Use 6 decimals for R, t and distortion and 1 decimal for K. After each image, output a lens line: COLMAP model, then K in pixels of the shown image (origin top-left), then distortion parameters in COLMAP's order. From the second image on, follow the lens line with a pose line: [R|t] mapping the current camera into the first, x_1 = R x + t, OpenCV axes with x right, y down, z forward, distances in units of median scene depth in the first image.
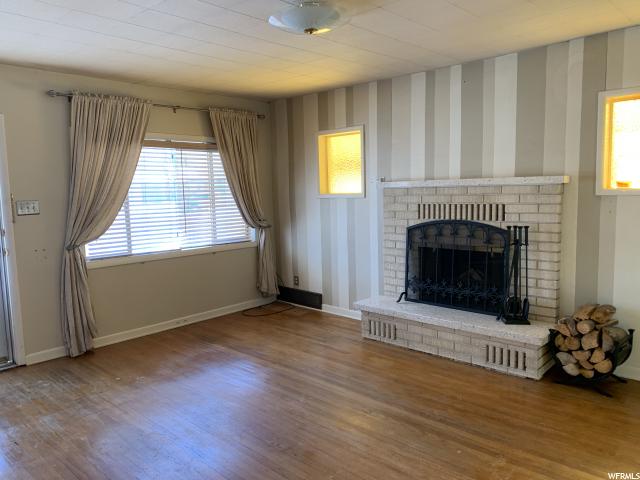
lens RADIAL K [[491.4, 0, 317.7], [0, 491.4, 238.8], [0, 0, 1]] dist [0.077778, -0.115755]
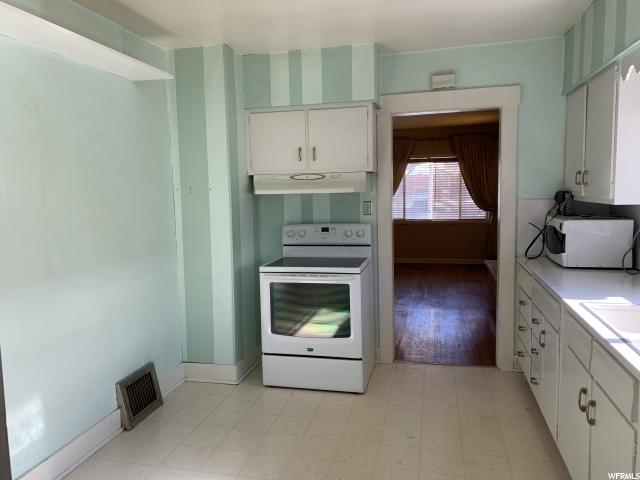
lens RADIAL K [[491.4, 0, 317.7], [0, 491.4, 238.8], [0, 0, 1]] dist [0.077778, -0.115755]
pose [[0.492540, 0.102525, -0.864230, 1.133270], [-0.080699, 0.994139, 0.071945, -0.004608], [0.866540, 0.034307, 0.497927, -0.233916]]
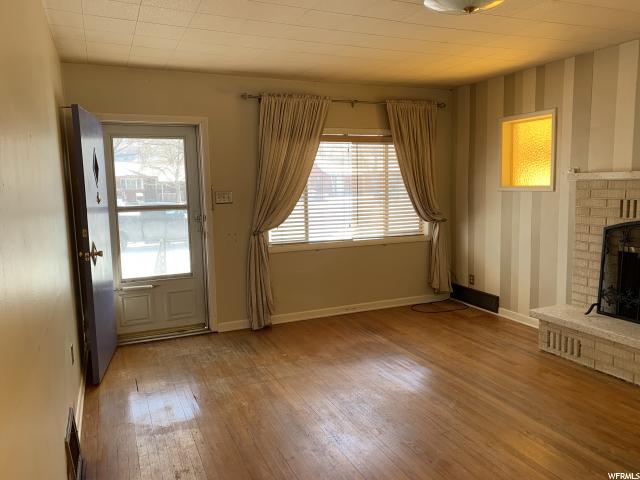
lens RADIAL K [[491.4, 0, 317.7], [0, 491.4, 238.8], [0, 0, 1]] dist [0.077778, -0.115755]
pose [[0.919344, 0.049882, -0.390280, 0.063326], [-0.043672, 0.998739, 0.024775, -0.003093], [0.391023, -0.005732, 0.920363, 0.024744]]
